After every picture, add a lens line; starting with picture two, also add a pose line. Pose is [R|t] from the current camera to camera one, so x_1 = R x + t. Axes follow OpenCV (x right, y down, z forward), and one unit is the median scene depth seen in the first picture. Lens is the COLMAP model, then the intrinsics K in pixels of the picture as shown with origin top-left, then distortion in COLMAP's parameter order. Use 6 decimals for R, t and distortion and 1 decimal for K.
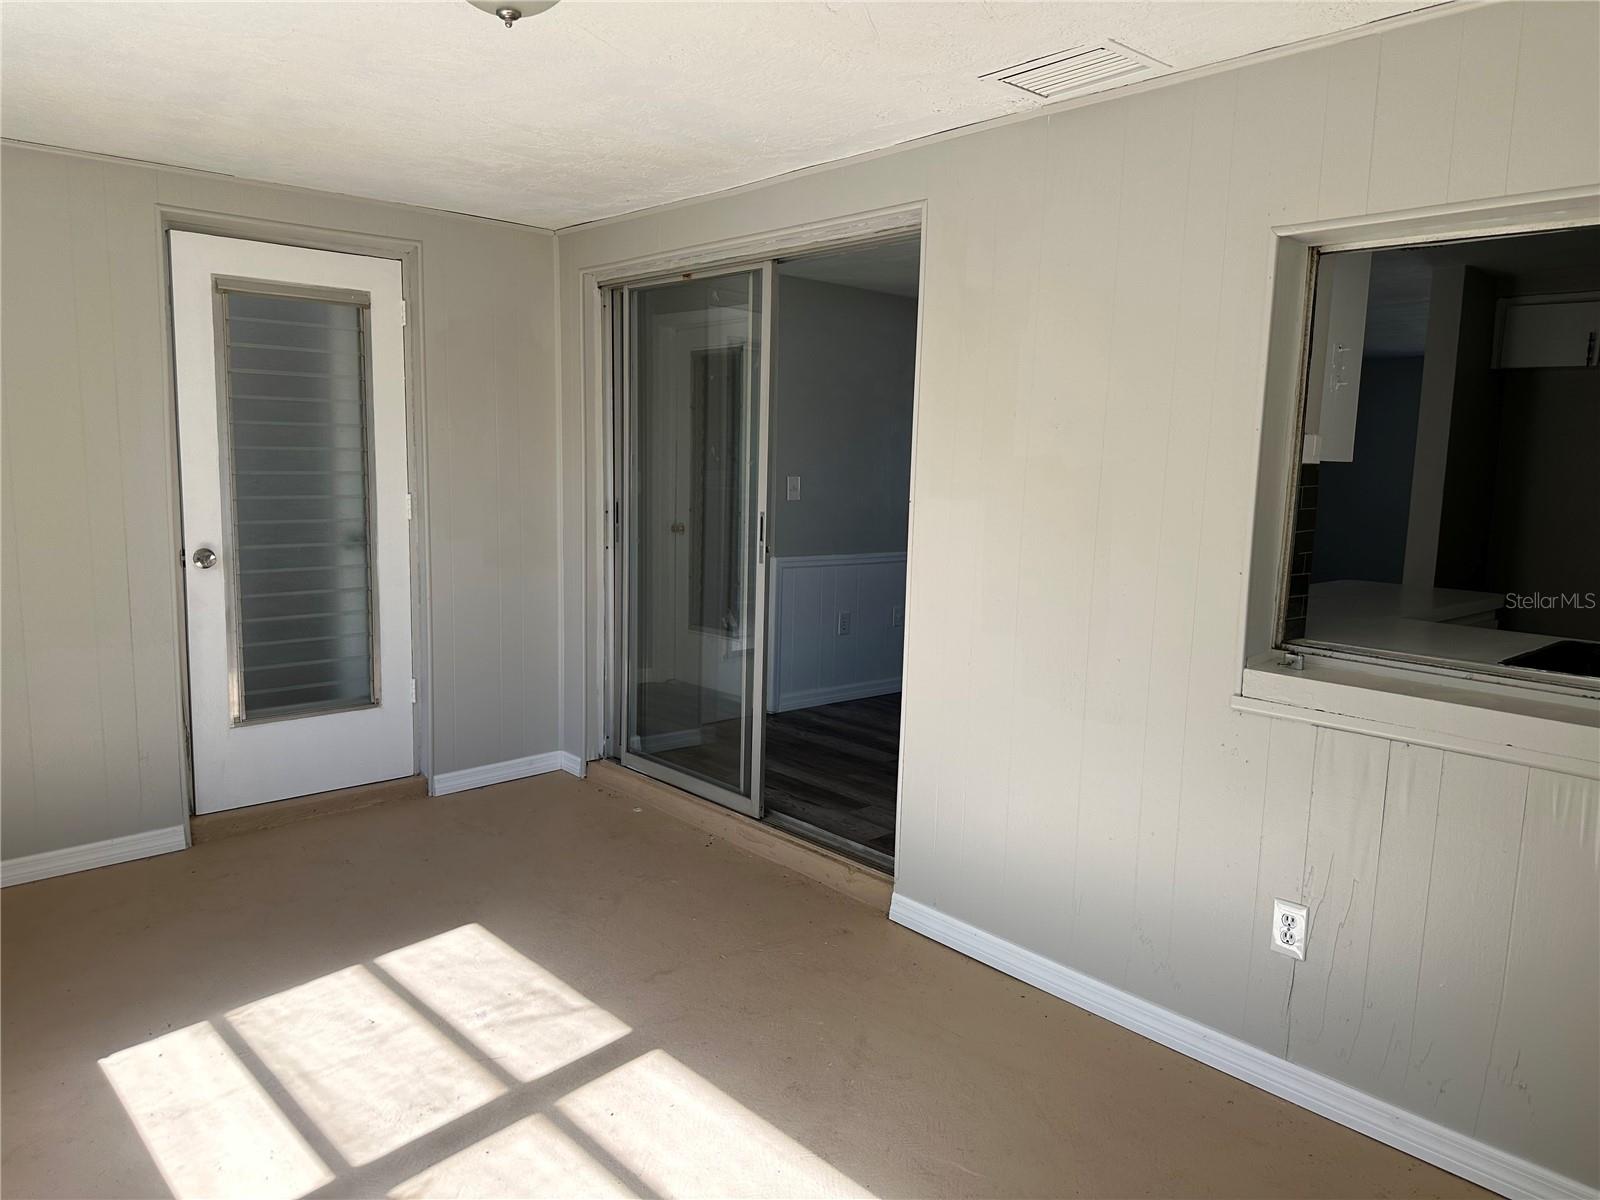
lens RADIAL K [[1122.6, 0, 814.4], [0, 1122.6, 612.3], [0, 0, 1]] dist [0.158451, -0.192393]
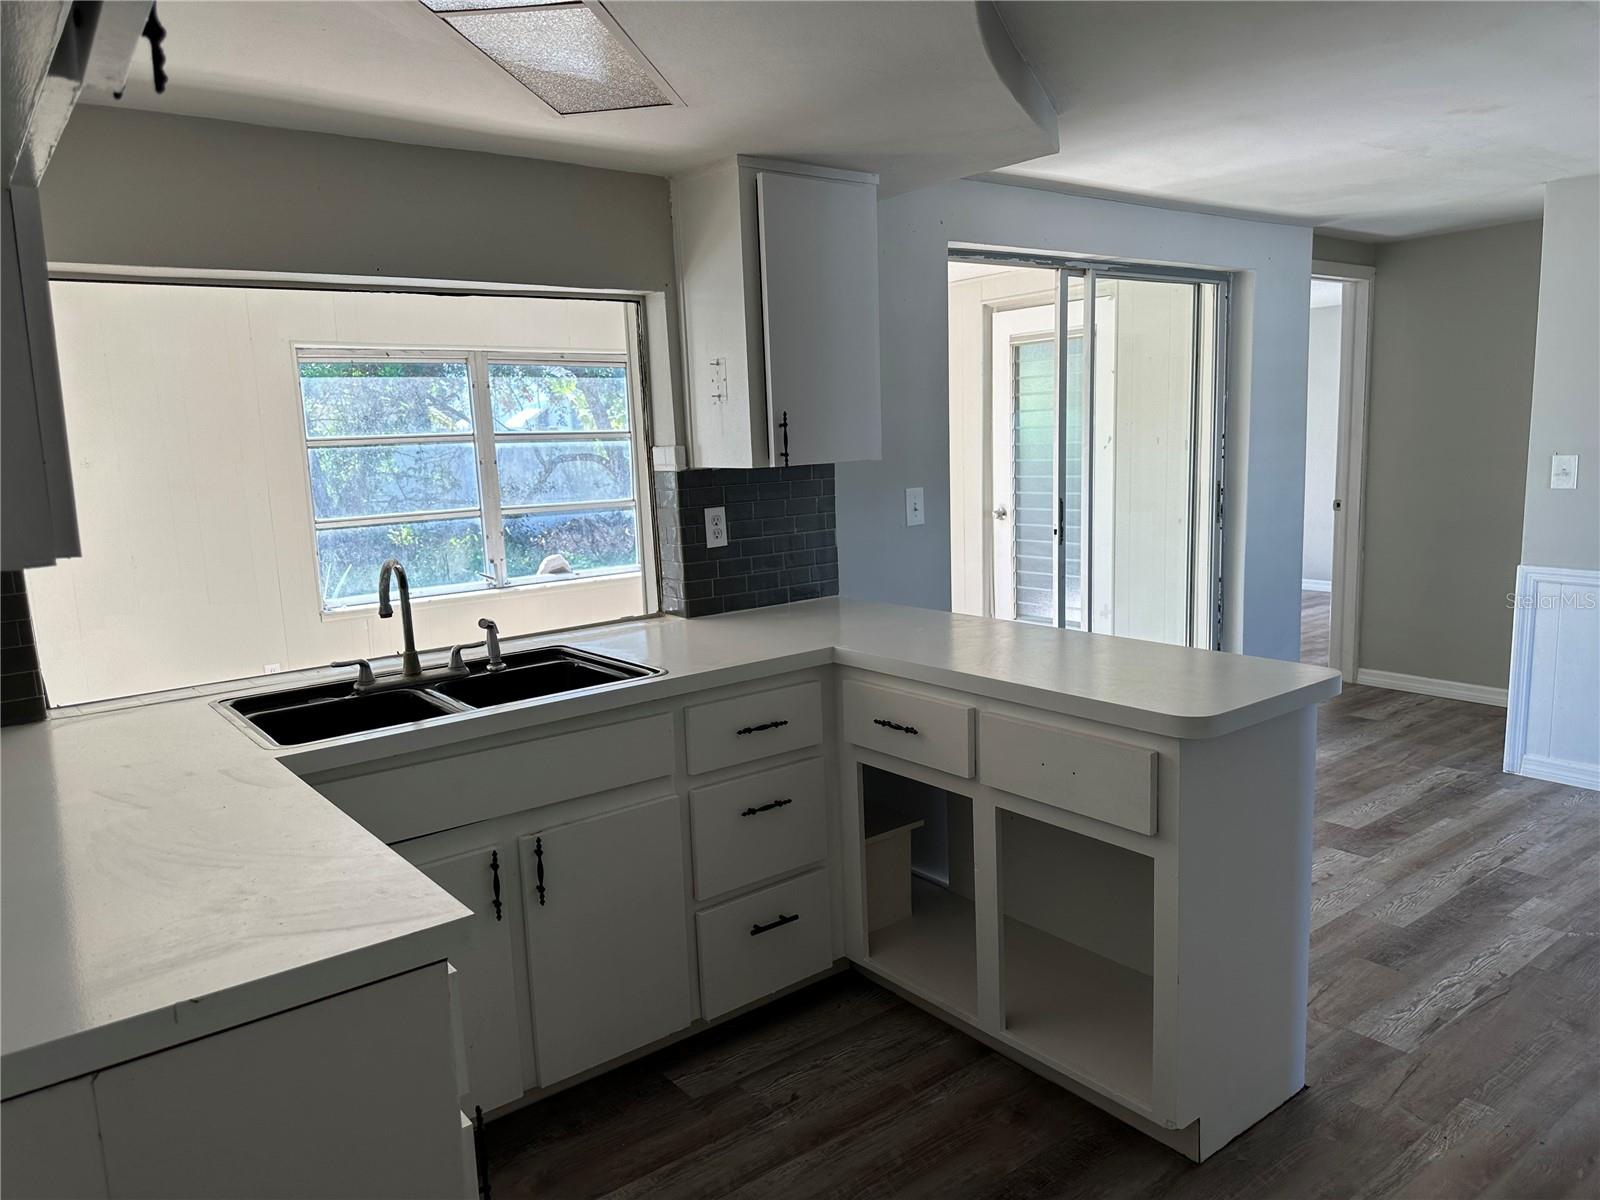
lens RADIAL K [[1120.9, 0, 800.6], [0, 1120.9, 620.2], [0, 0, 1]] dist [0.075597, -0.074665]
pose [[-0.080074, 0.144173, -0.986307, 1.100155], [-0.104060, 0.982869, 0.152119, -0.114857], [0.991342, 0.114816, -0.063700, 0.849478]]
